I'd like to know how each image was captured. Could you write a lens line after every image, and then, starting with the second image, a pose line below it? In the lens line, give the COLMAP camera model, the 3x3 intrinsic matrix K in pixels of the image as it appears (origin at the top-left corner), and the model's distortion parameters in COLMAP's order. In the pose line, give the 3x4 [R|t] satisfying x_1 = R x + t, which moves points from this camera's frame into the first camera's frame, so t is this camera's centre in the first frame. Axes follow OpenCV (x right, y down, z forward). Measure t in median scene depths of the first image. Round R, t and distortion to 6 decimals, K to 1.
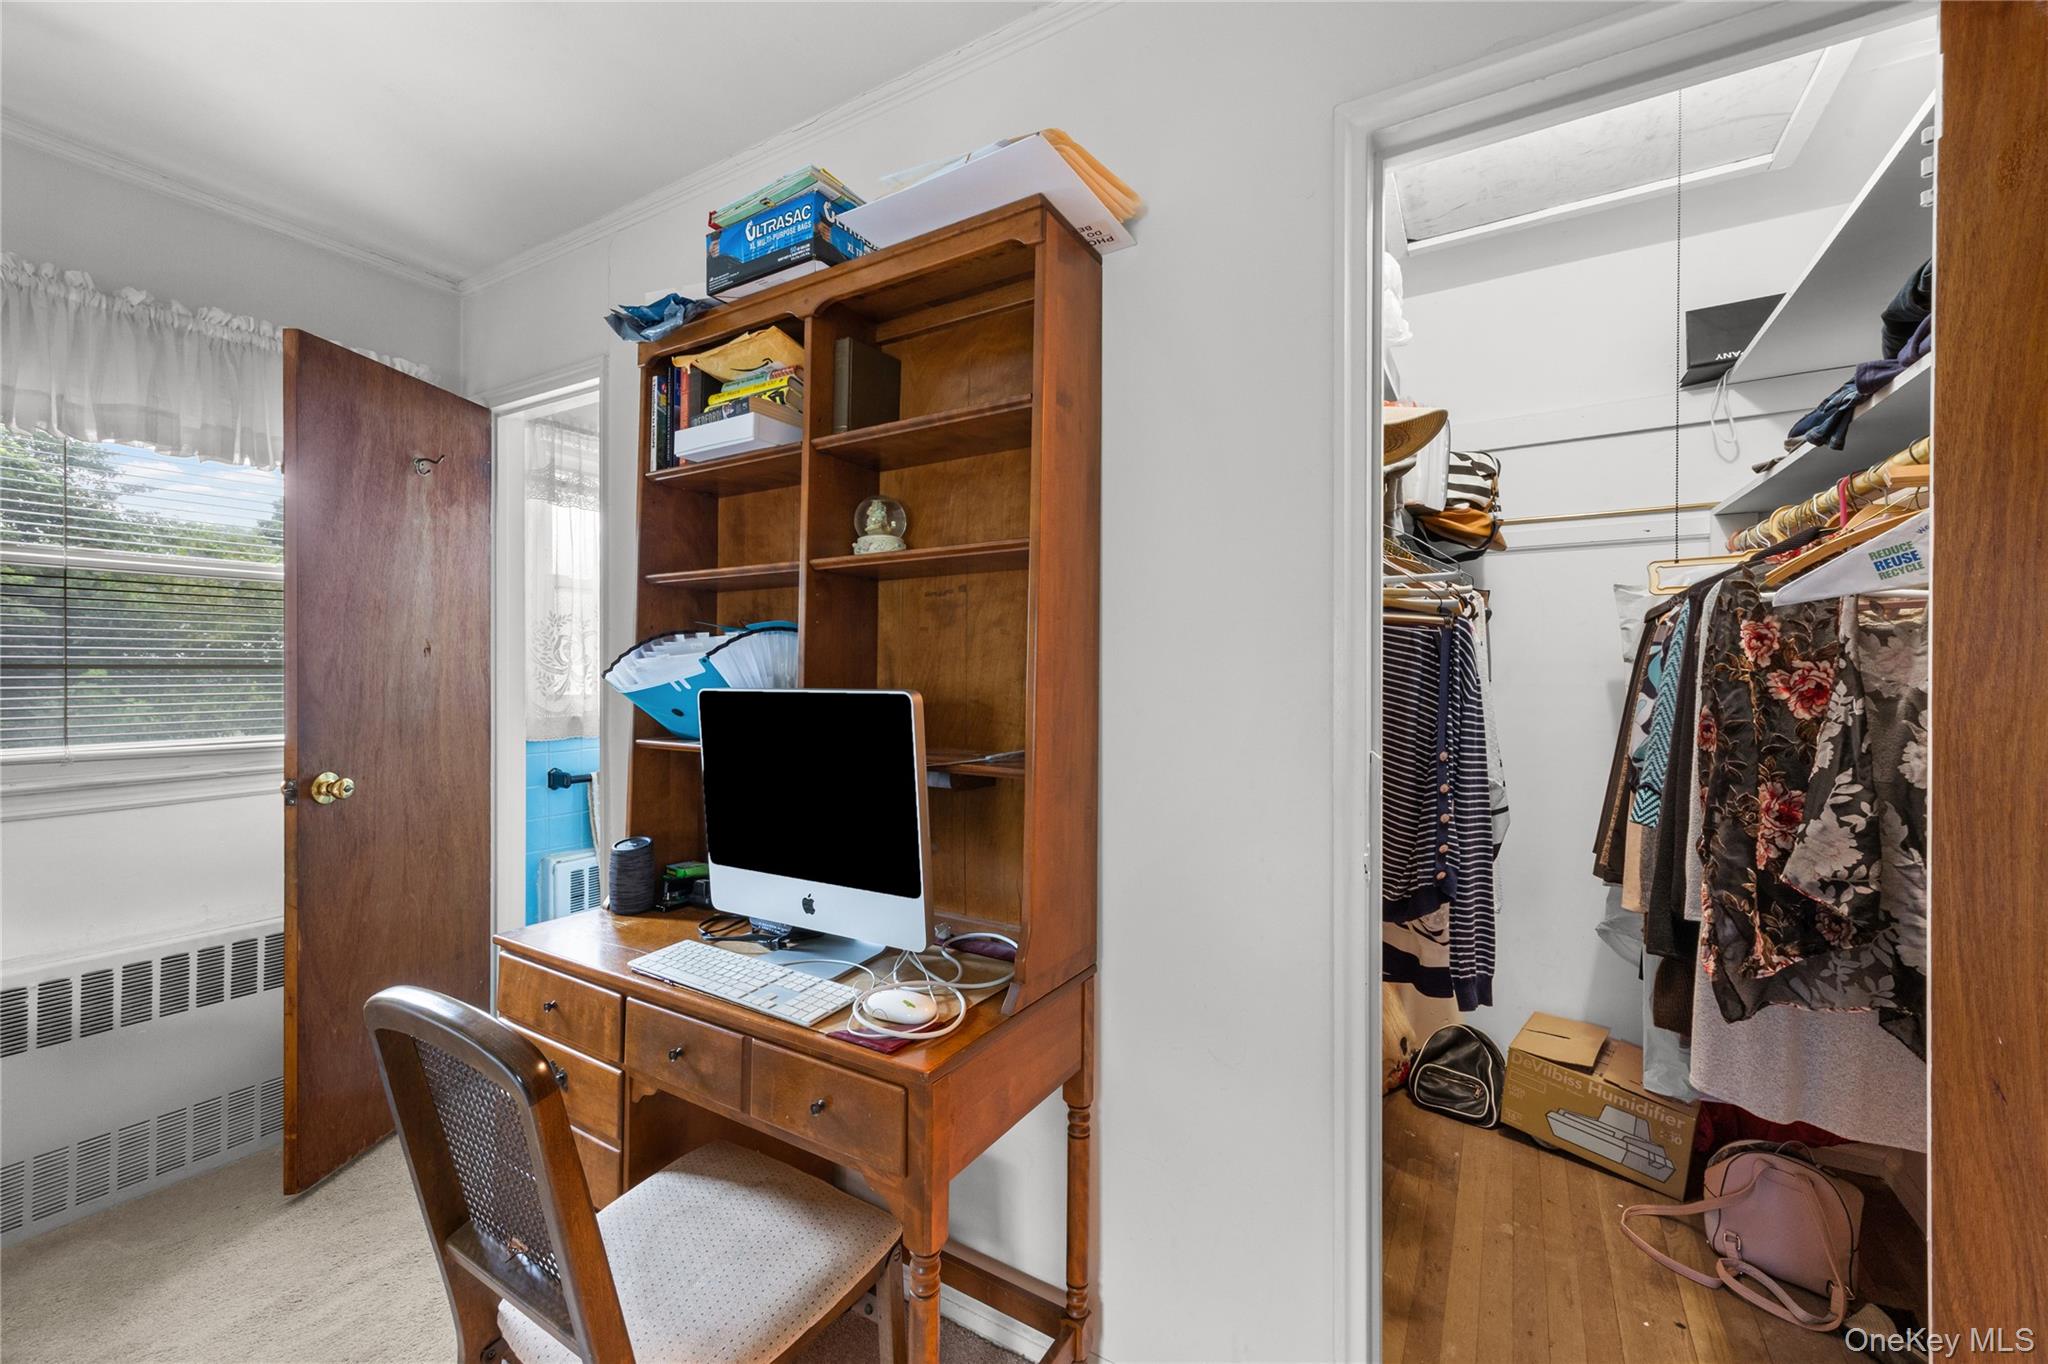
lens RADIAL K [[824.6, 0, 1017.6], [0, 824.6, 678.8], [0, 0, 1]] dist [0.006834, -0.000150]
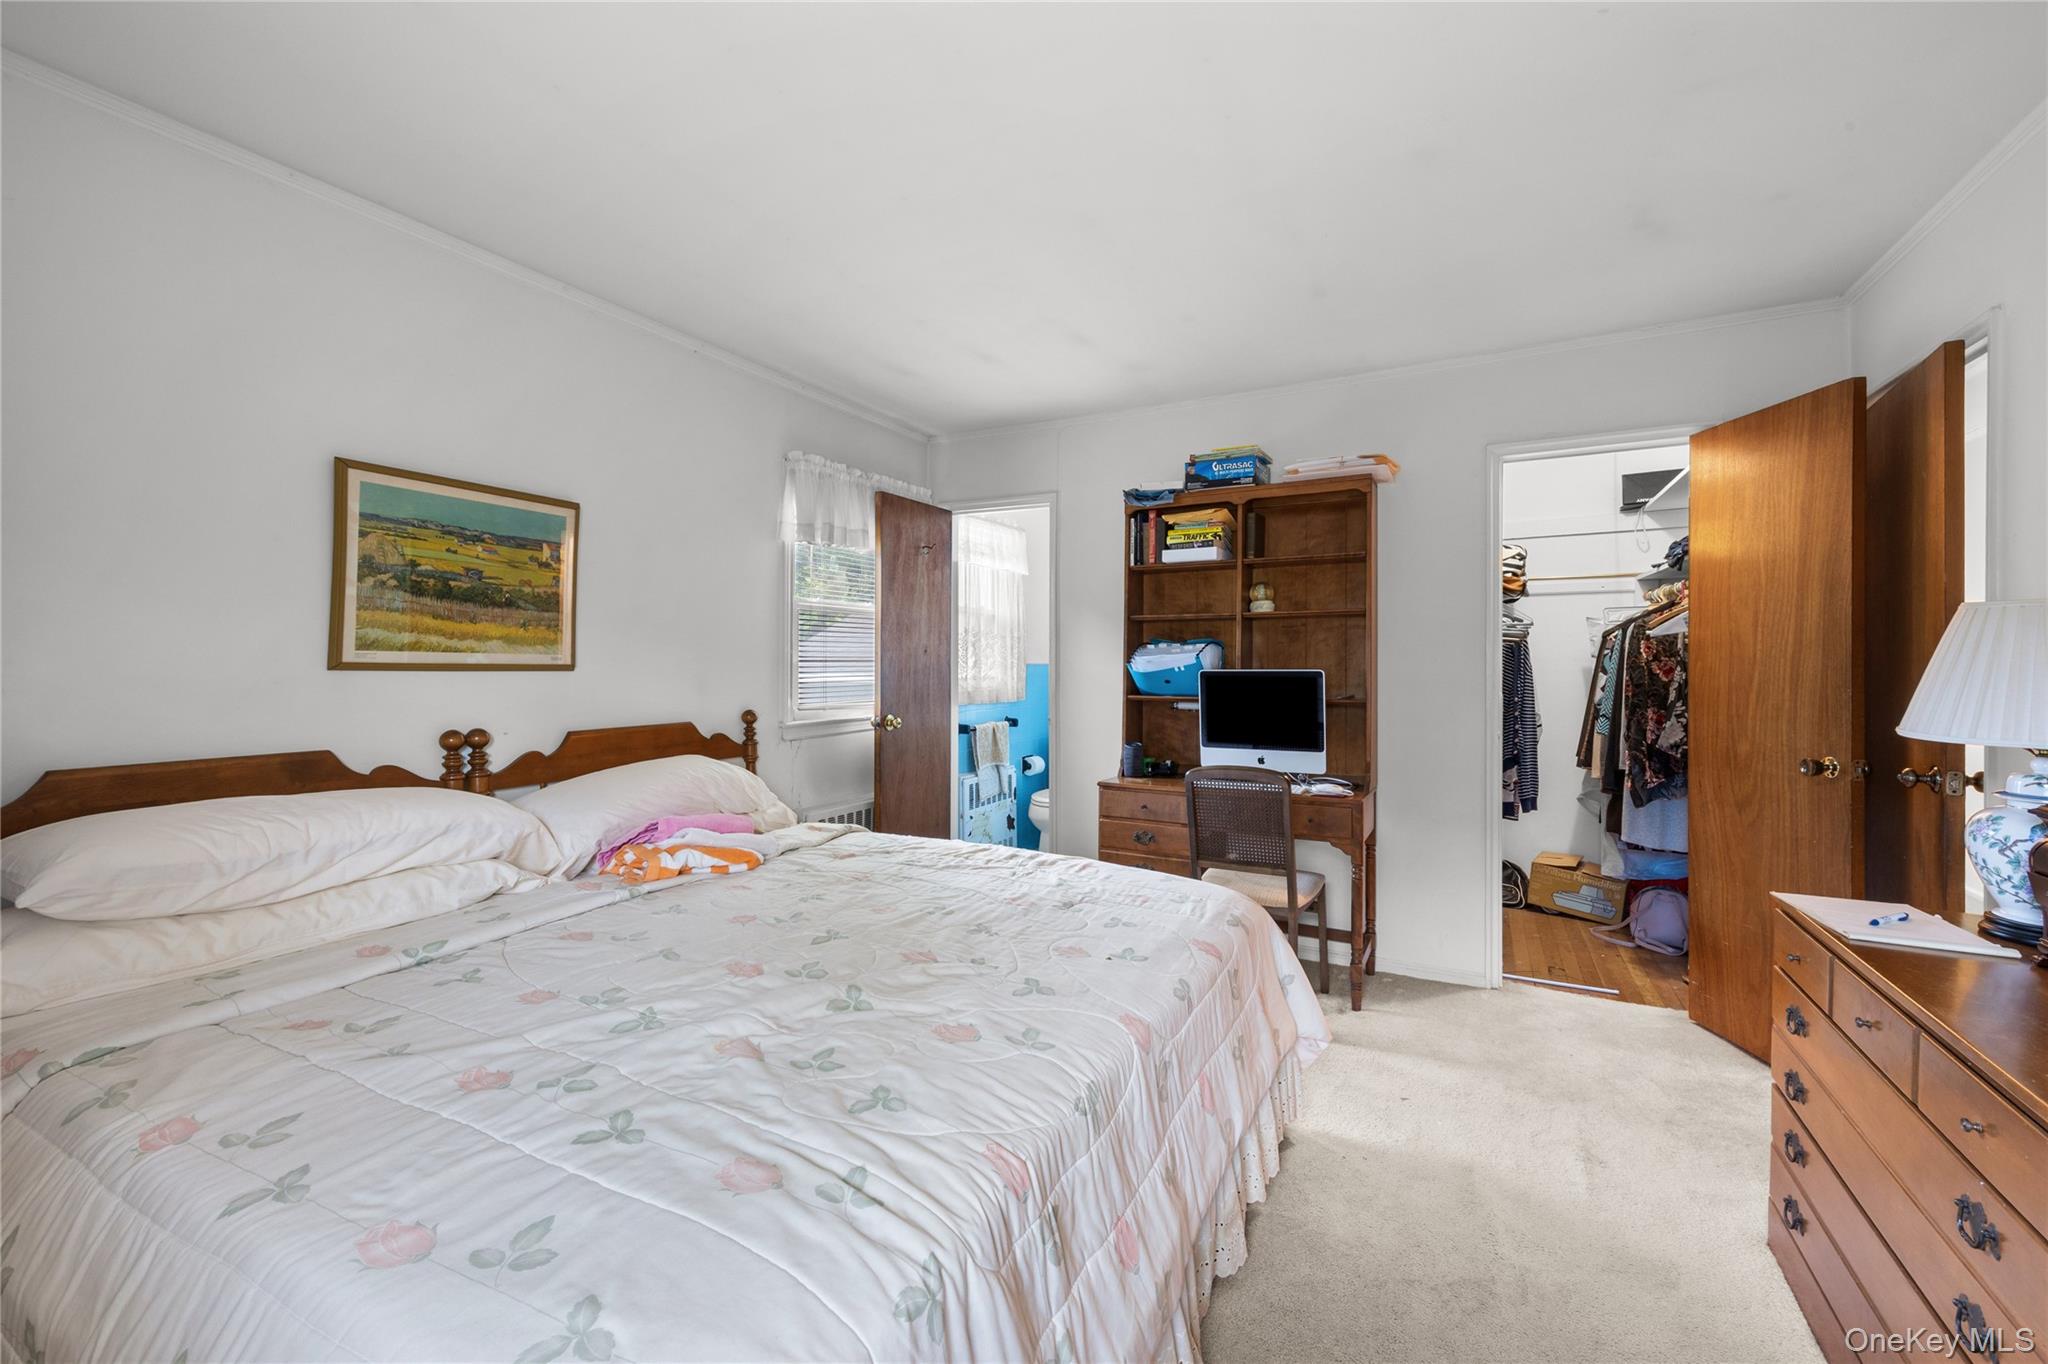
lens RADIAL K [[824.6, 0, 1029.6], [0, 824.6, 672.0], [0, 0, 1]] dist [0.006834, -0.000150]
pose [[0.998967, -0.001847, 0.045401, -0.882745], [0.001849, 0.999998, -0.000002, 0.015418], [-0.045401, 0.000086, 0.998969, -1.153747]]
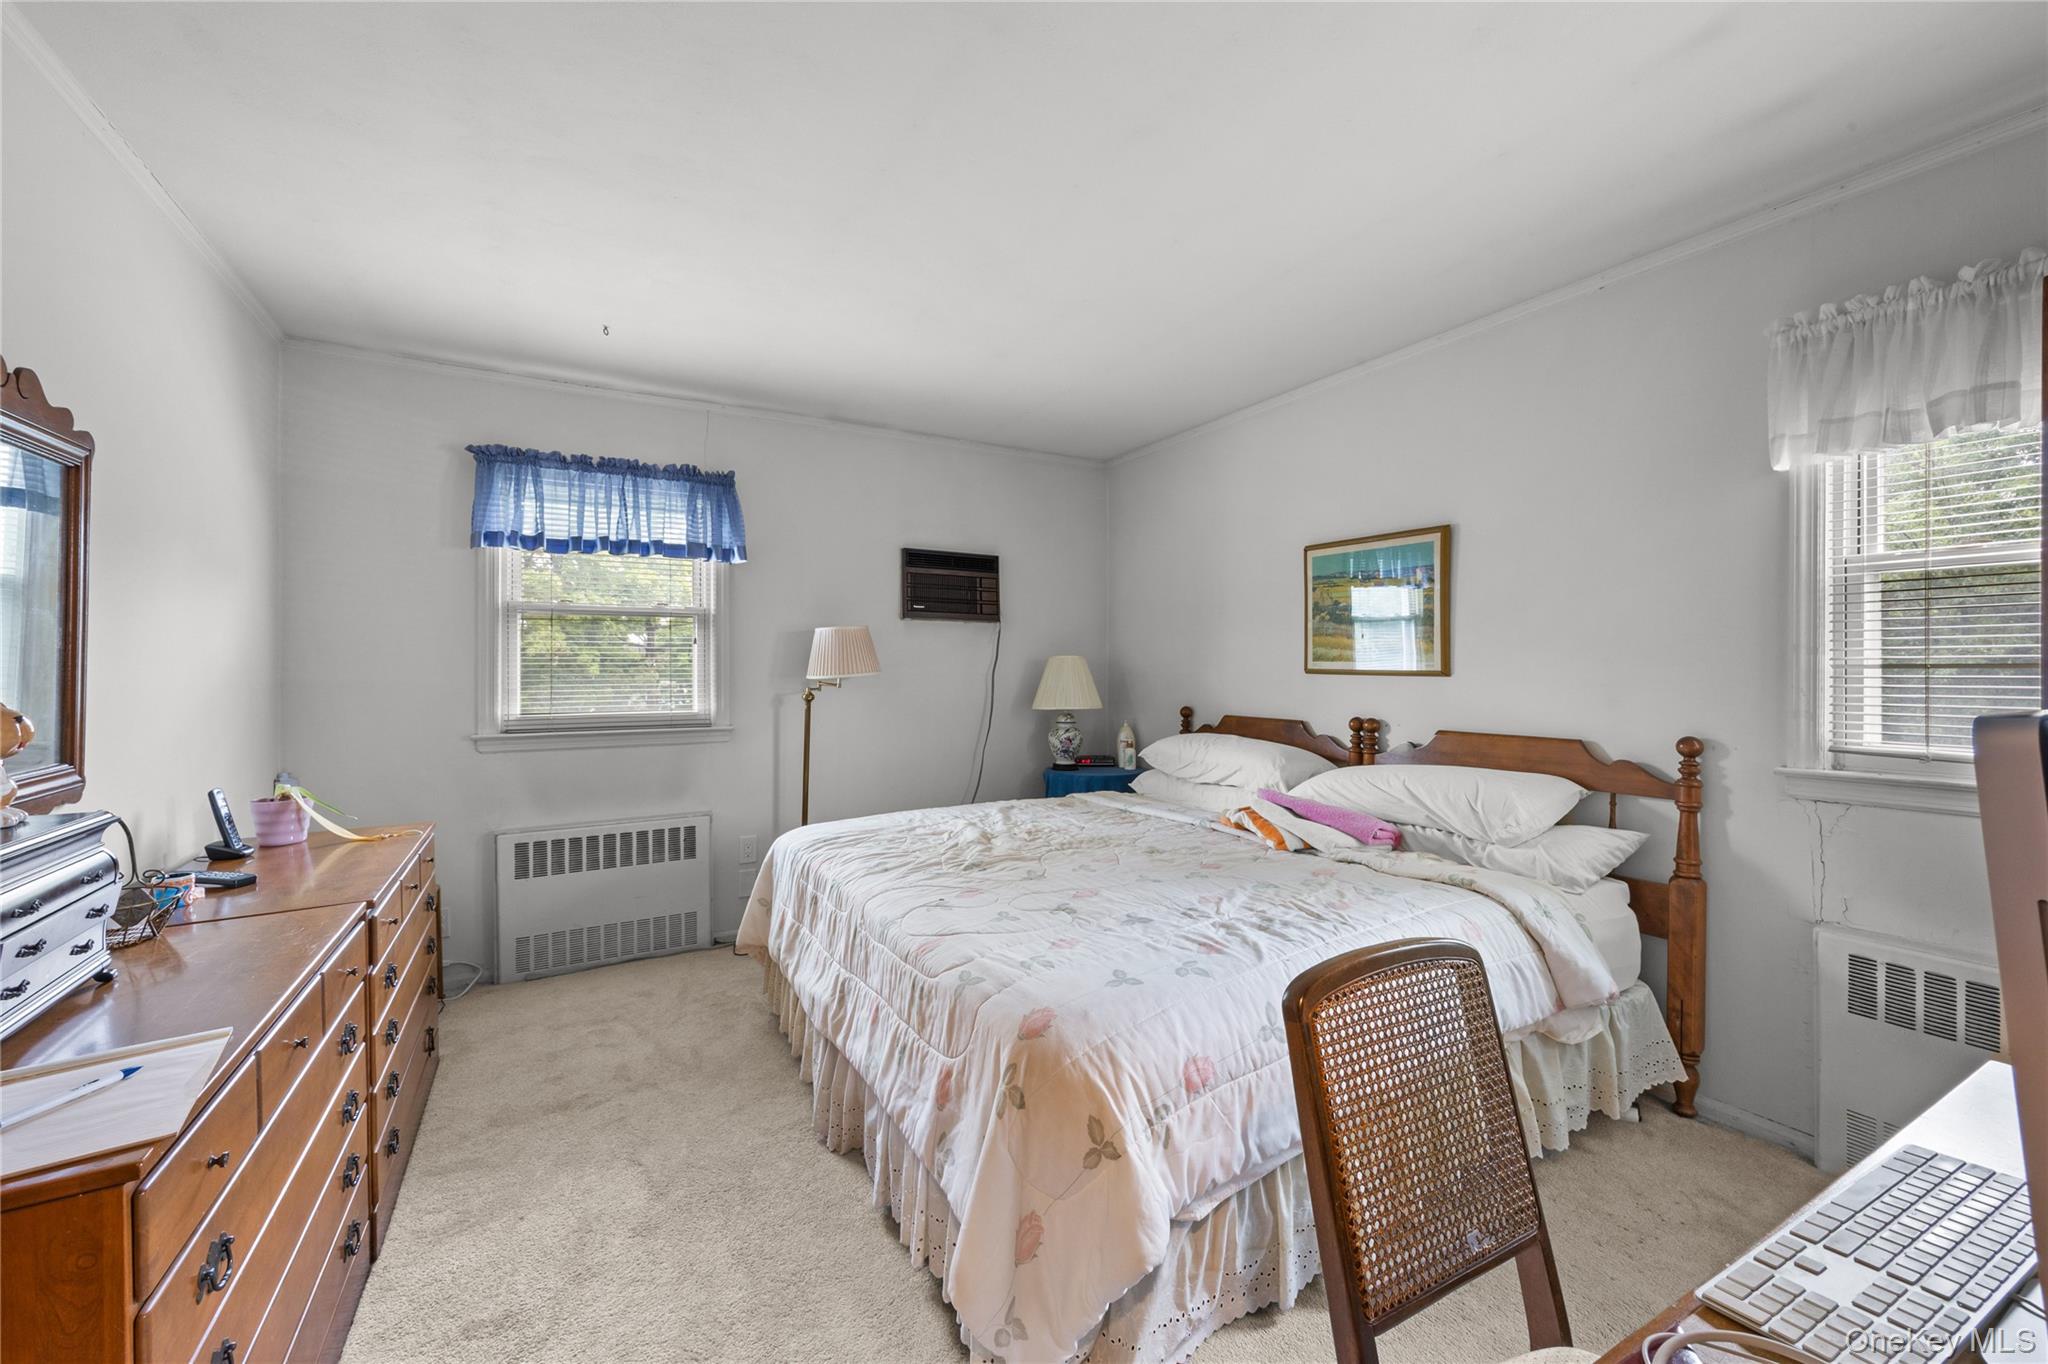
lens RADIAL K [[824.6, 0, 1016.9], [0, 824.6, 665.2], [0, 0, 1]] dist [0.006834, -0.000150]
pose [[-0.496676, 0.000821, -0.867936, 0.294048], [-0.004482, 0.999984, 0.003510, -0.014175], [0.867925, 0.005634, -0.496664, 0.535993]]
